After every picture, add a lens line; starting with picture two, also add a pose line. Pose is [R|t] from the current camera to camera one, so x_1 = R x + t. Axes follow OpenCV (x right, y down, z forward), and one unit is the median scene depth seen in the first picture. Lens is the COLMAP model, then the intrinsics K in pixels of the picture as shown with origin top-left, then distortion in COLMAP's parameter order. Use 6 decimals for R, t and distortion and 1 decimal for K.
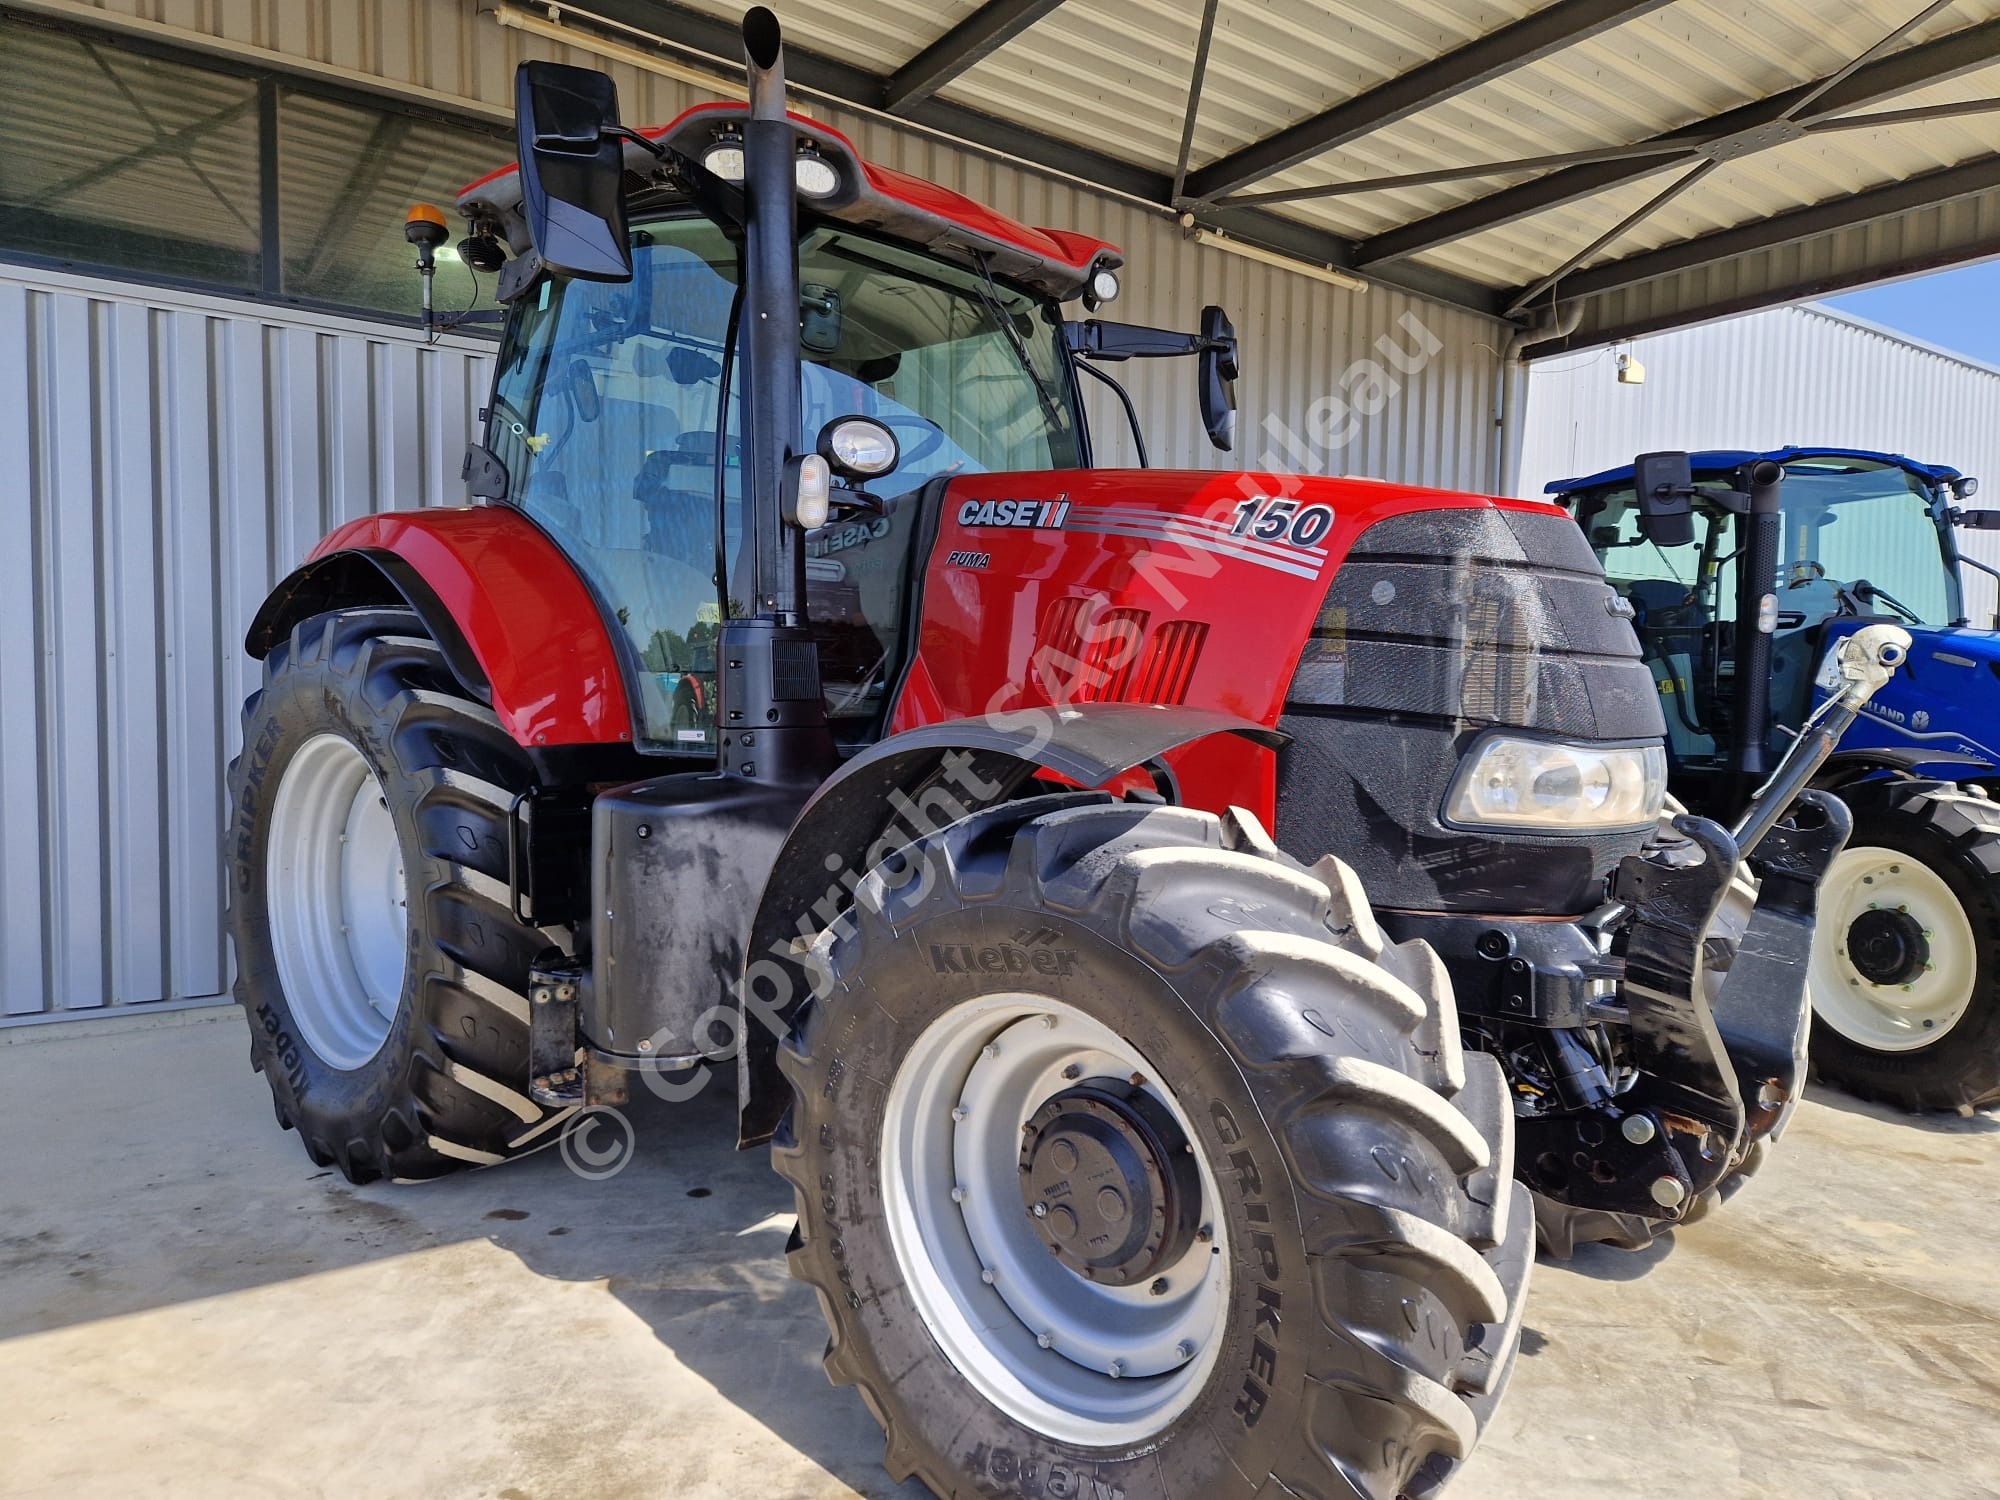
lens RADIAL K [[1353.3, 0, 1027.1], [0, 1353.3, 765.3], [0, 0, 1]] dist [0.050124, -0.037195]
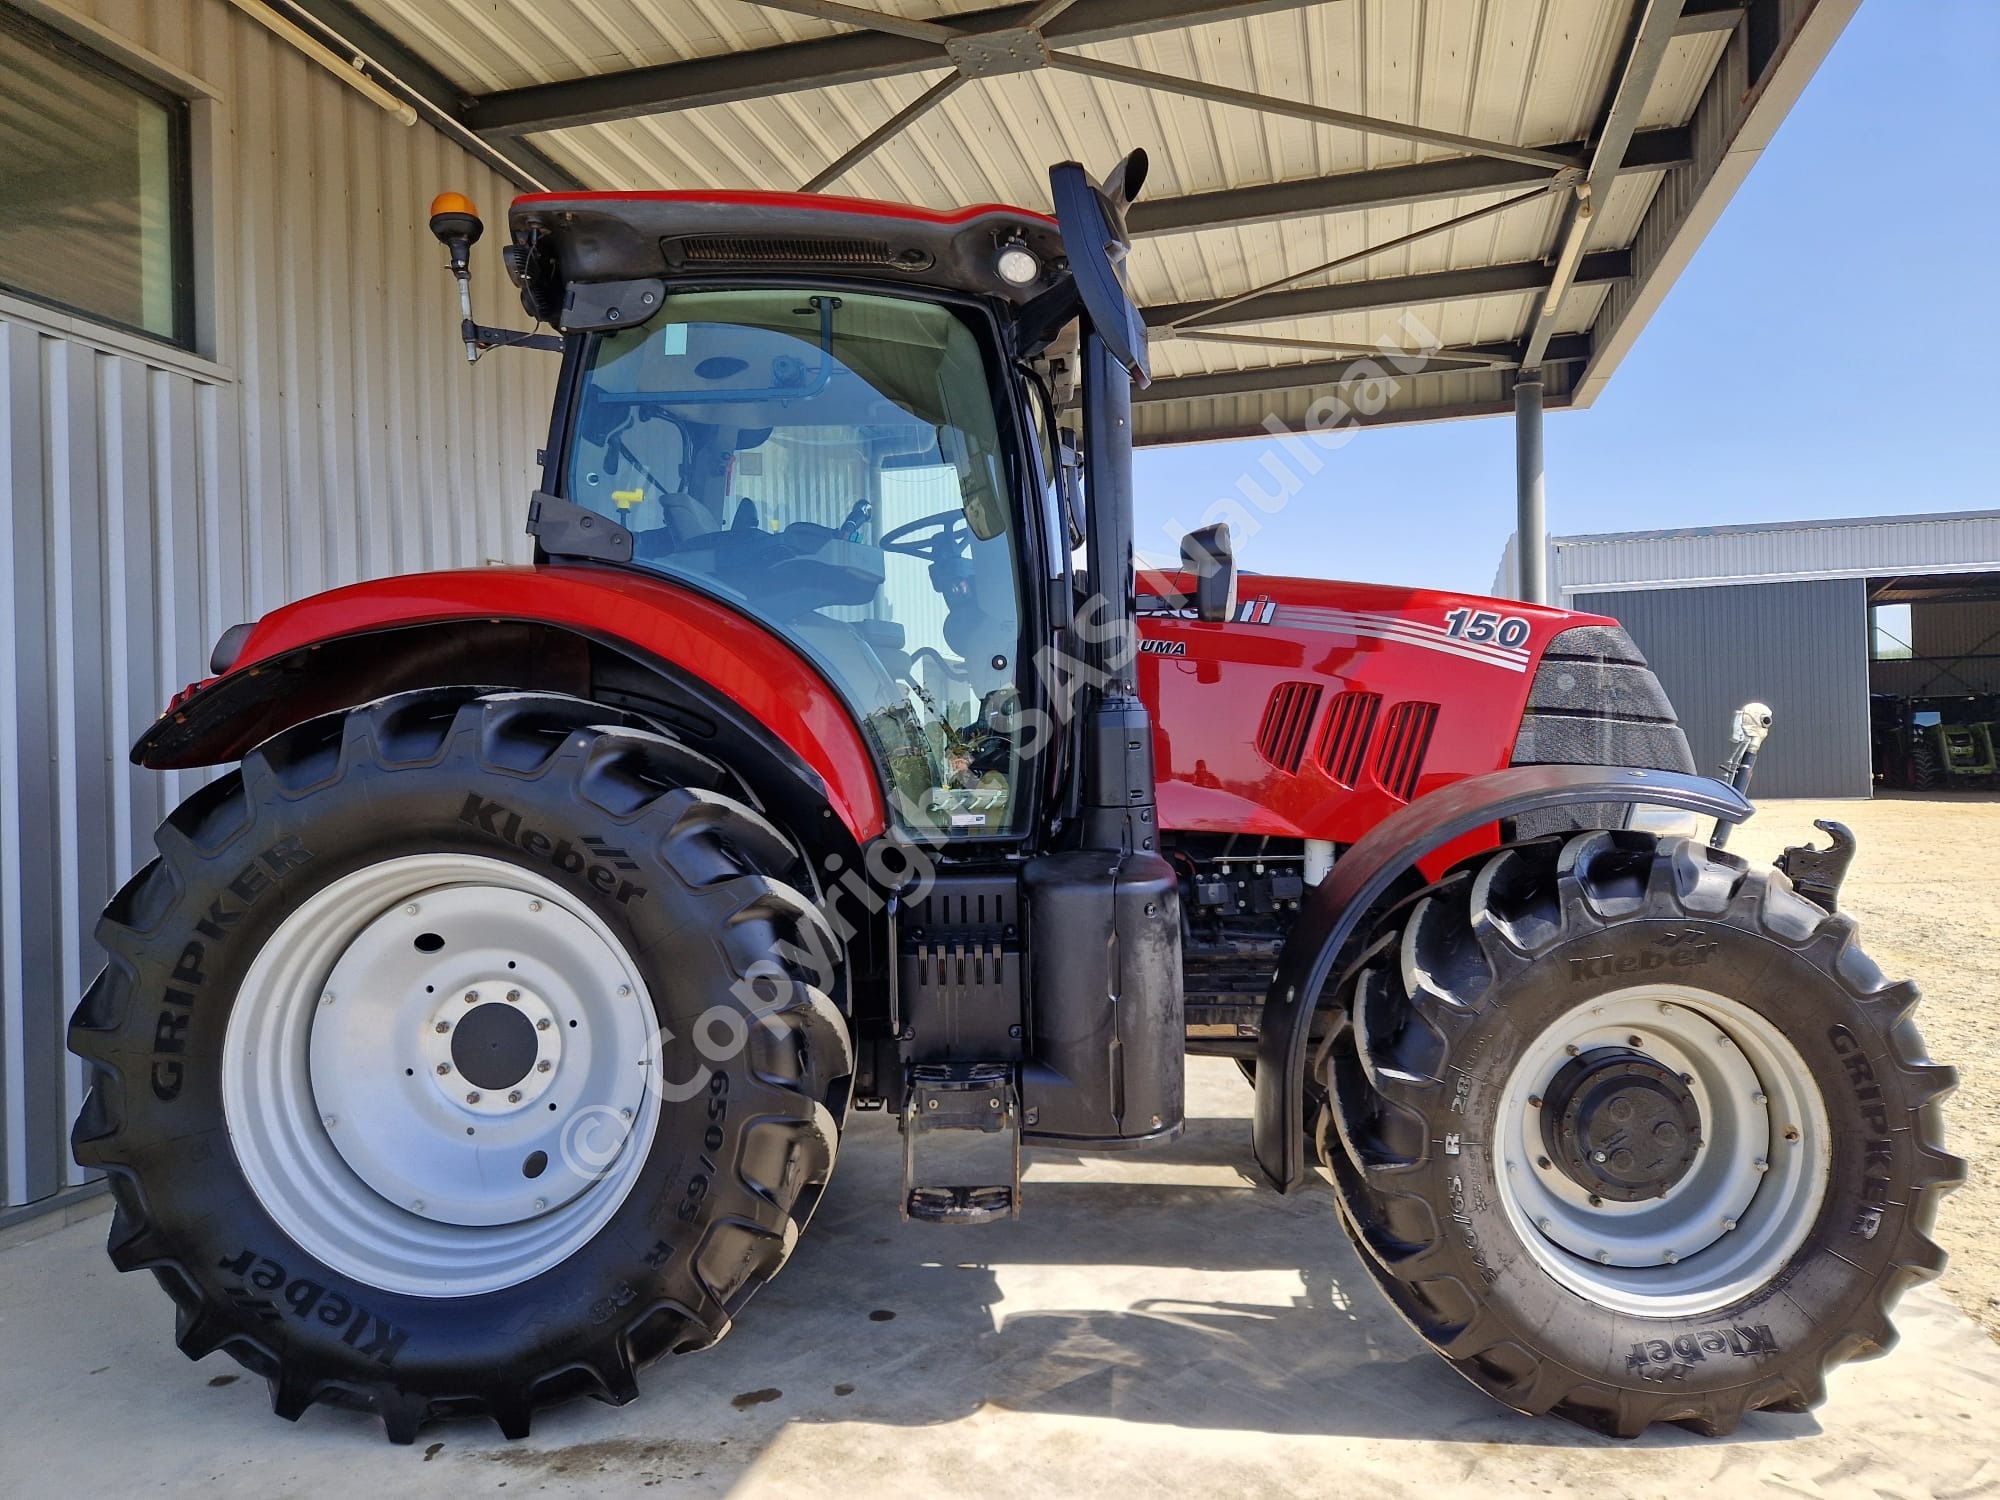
lens RADIAL K [[1327.6, 0, 1021.9], [0, 1327.6, 750.9], [0, 0, 1]] dist [0.057738, -0.048996]
pose [[0.759610, -0.029474, 0.649711, -0.785115], [0.067081, 0.997195, -0.033190, -0.034586], [-0.646910, 0.068795, 0.759457, 0.228703]]
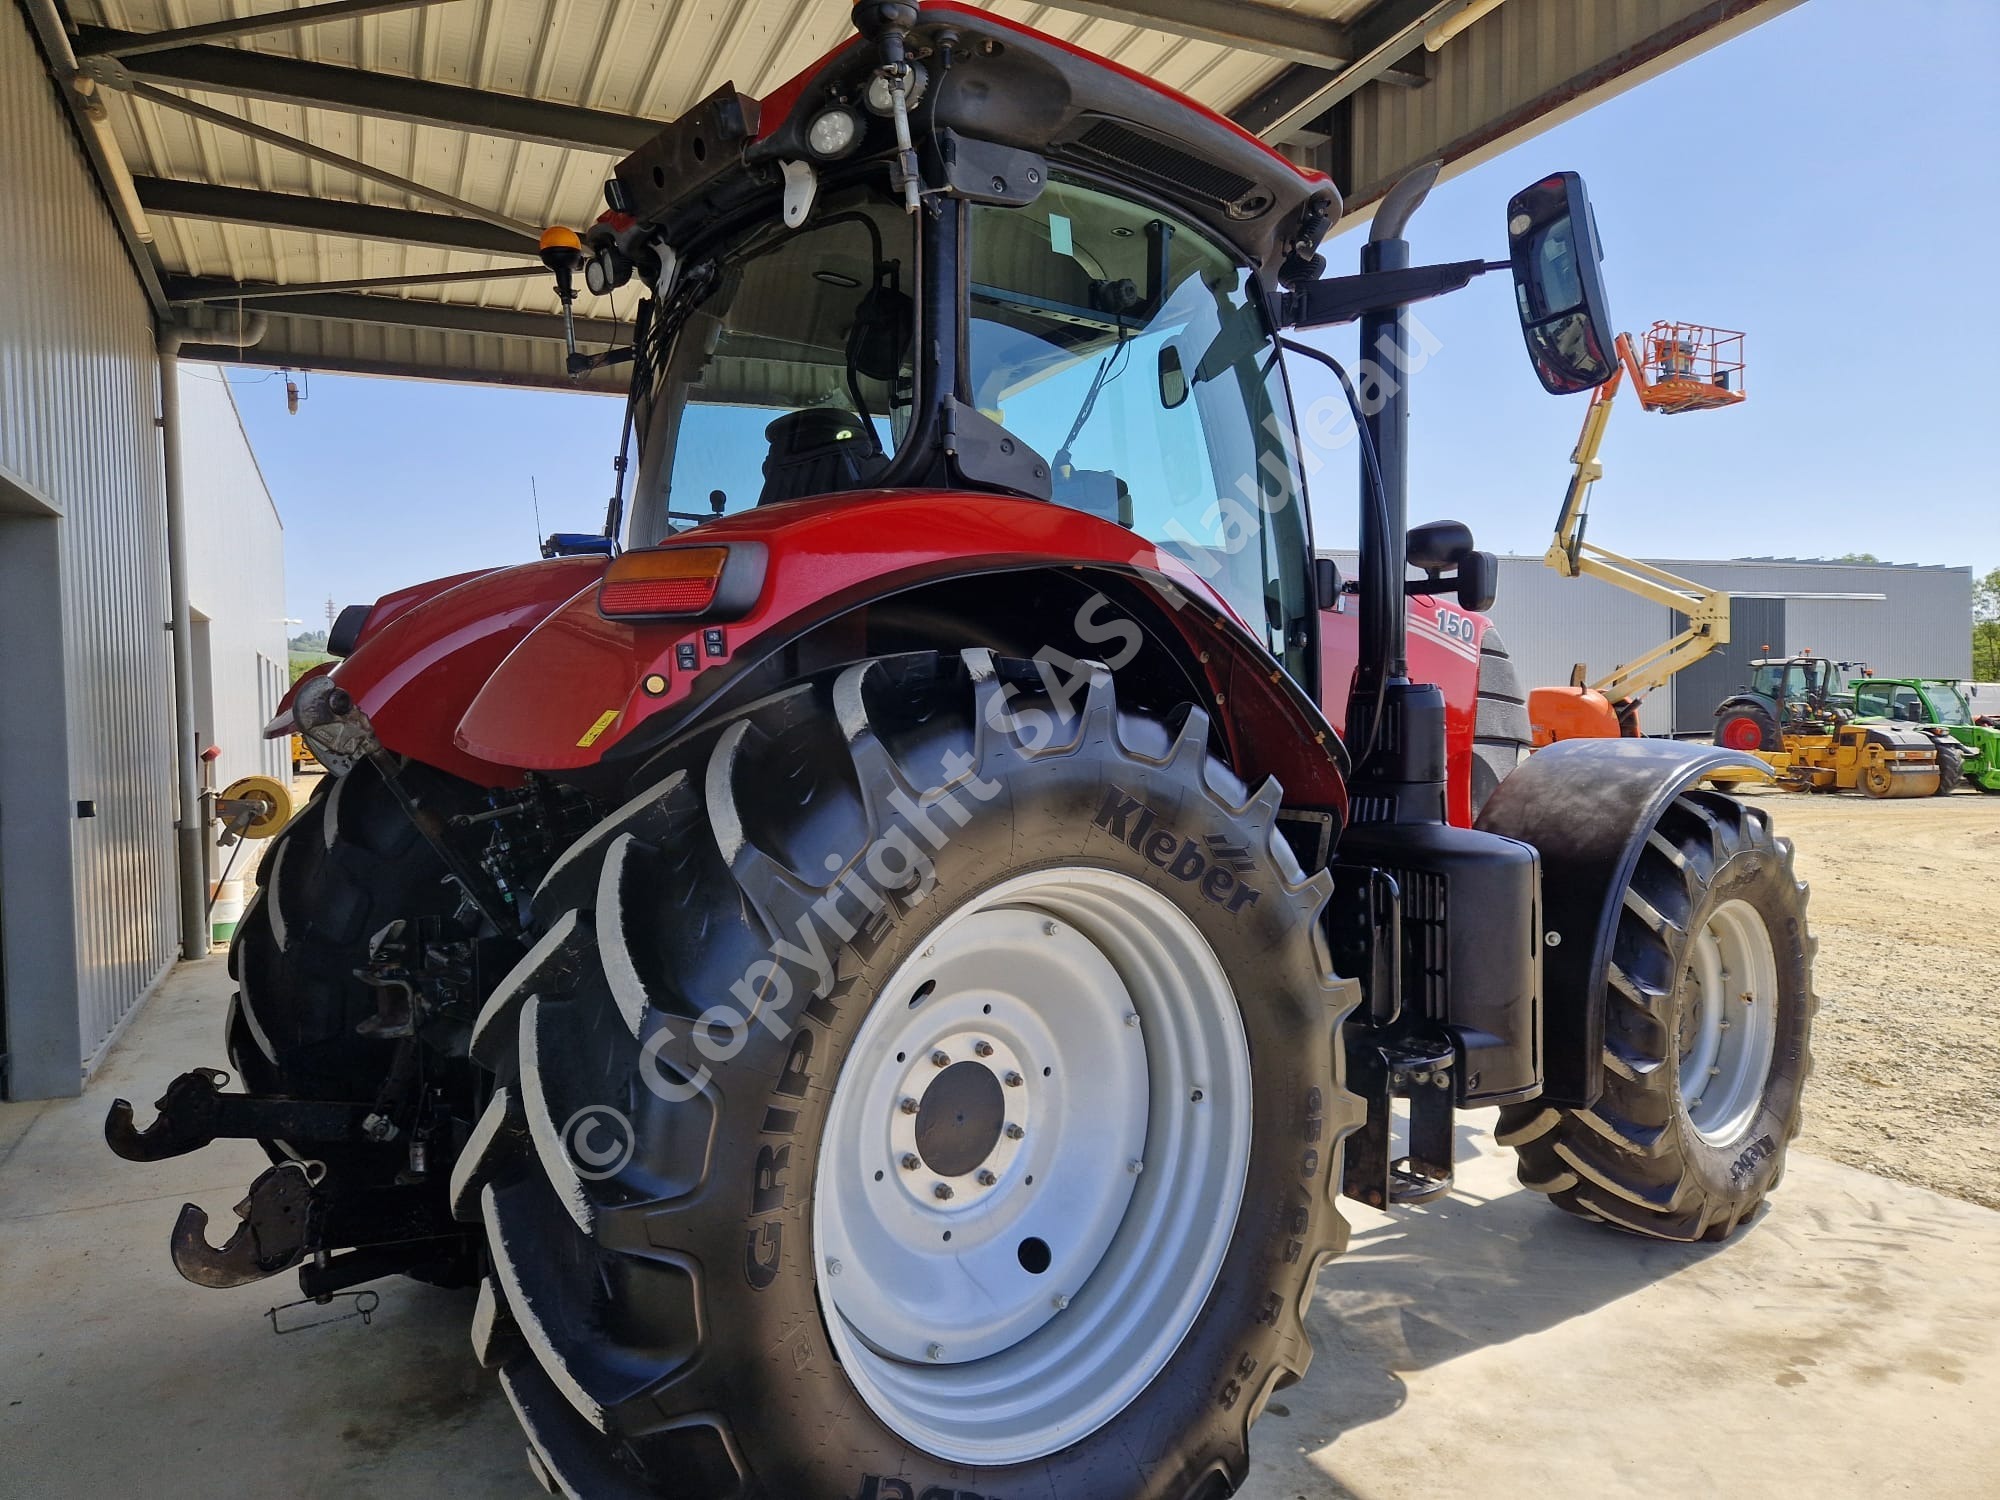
lens RADIAL K [[1322.8, 0, 1000.0], [0, 1322.8, 750.0], [0, 0, 1]] dist [0.064855, -0.054315]
pose [[0.162953, -0.050215, 0.985355, -1.122304], [0.078962, 0.996164, 0.037708, -0.101021], [-0.983469, 0.071661, 0.166293, 0.974412]]
